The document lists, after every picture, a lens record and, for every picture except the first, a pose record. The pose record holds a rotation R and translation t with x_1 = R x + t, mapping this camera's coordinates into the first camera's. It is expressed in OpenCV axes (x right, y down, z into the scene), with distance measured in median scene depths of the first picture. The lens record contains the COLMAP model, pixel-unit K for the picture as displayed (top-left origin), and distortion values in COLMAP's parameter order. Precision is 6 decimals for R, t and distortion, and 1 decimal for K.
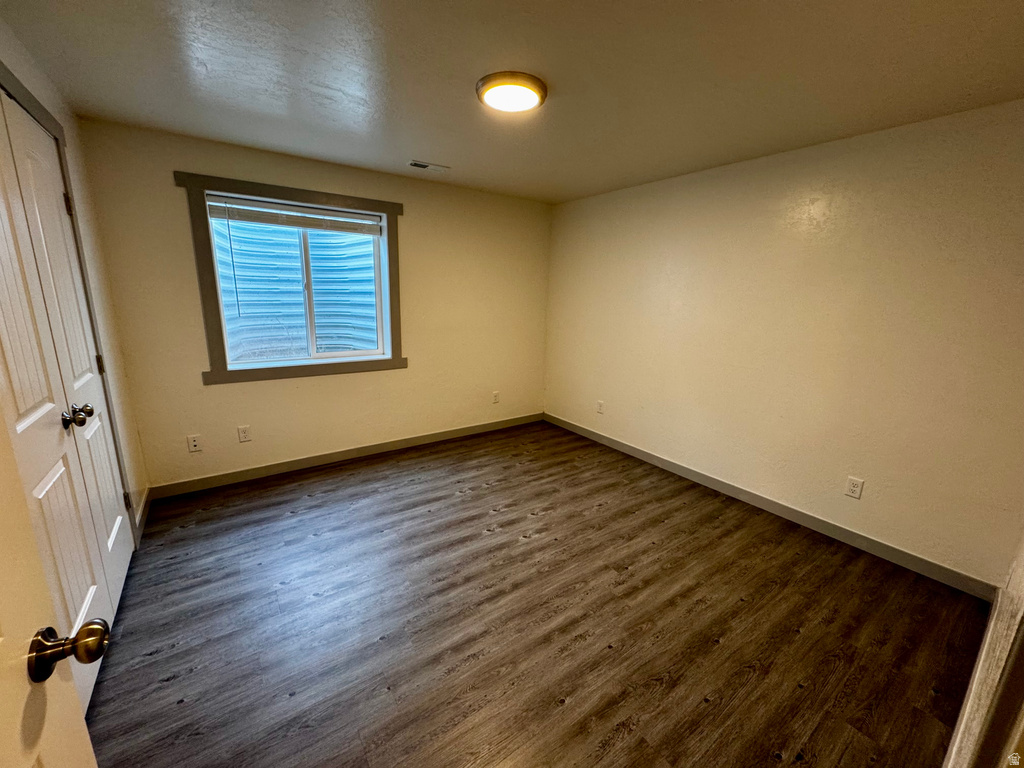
lens RADIAL K [[407.2, 0, 513.0], [0, 407.2, 384.4], [0, 0, 1]] dist [-0.003547, -0.000056]
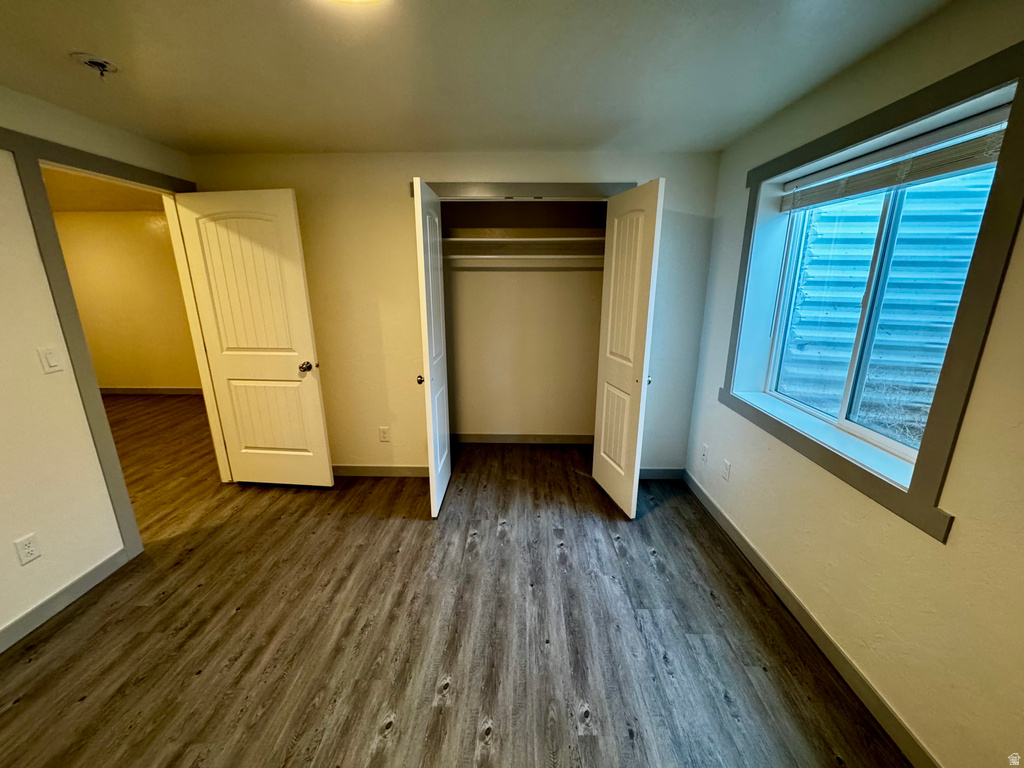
lens RADIAL K [[407.2, 0, 513.0], [0, 407.2, 384.4], [0, 0, 1]] dist [-0.003547, -0.000056]
pose [[-0.598406, 0.177472, -0.781290, 0.319369], [-0.194570, 0.913775, 0.356592, -0.347710], [0.777209, 0.365402, -0.512277, 1.374909]]
